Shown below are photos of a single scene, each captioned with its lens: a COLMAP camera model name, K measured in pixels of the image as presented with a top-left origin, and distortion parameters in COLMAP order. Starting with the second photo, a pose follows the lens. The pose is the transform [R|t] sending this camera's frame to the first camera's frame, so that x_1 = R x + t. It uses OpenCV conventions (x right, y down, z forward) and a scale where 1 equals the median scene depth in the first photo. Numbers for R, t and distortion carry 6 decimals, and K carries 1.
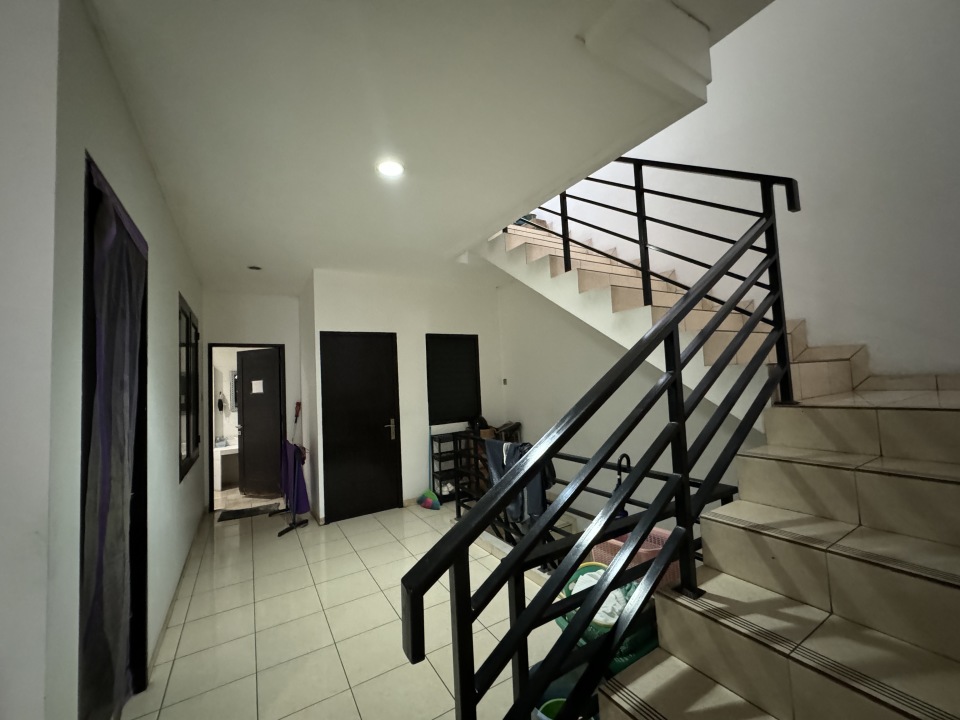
lens RADIAL K [[381.8, 0, 478.1], [0, 381.8, 358.1], [0, 0, 1]] dist [-0.000638, 0.000957]
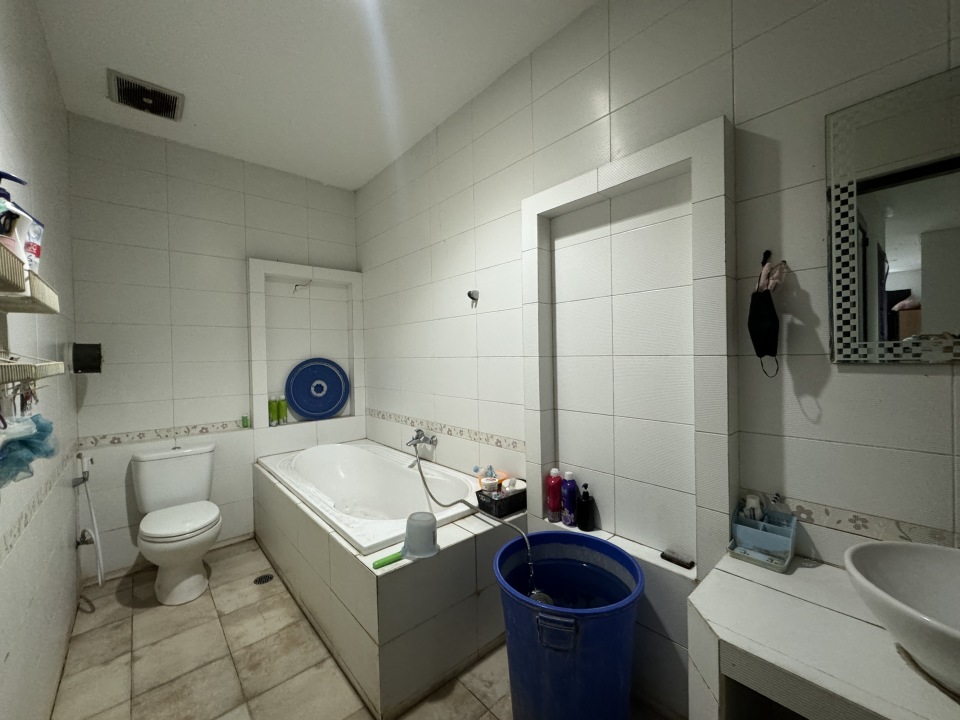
lens RADIAL K [[381.8, 0, 479.4], [0, 381.8, 359.4], [0, 0, 1]] dist [-0.000638, 0.000957]
pose [[0.180645, 0.049071, -0.982324, -0.519679], [0.059283, 0.996395, 0.060675, 0.121105], [0.981760, -0.069196, 0.177084, 0.832436]]
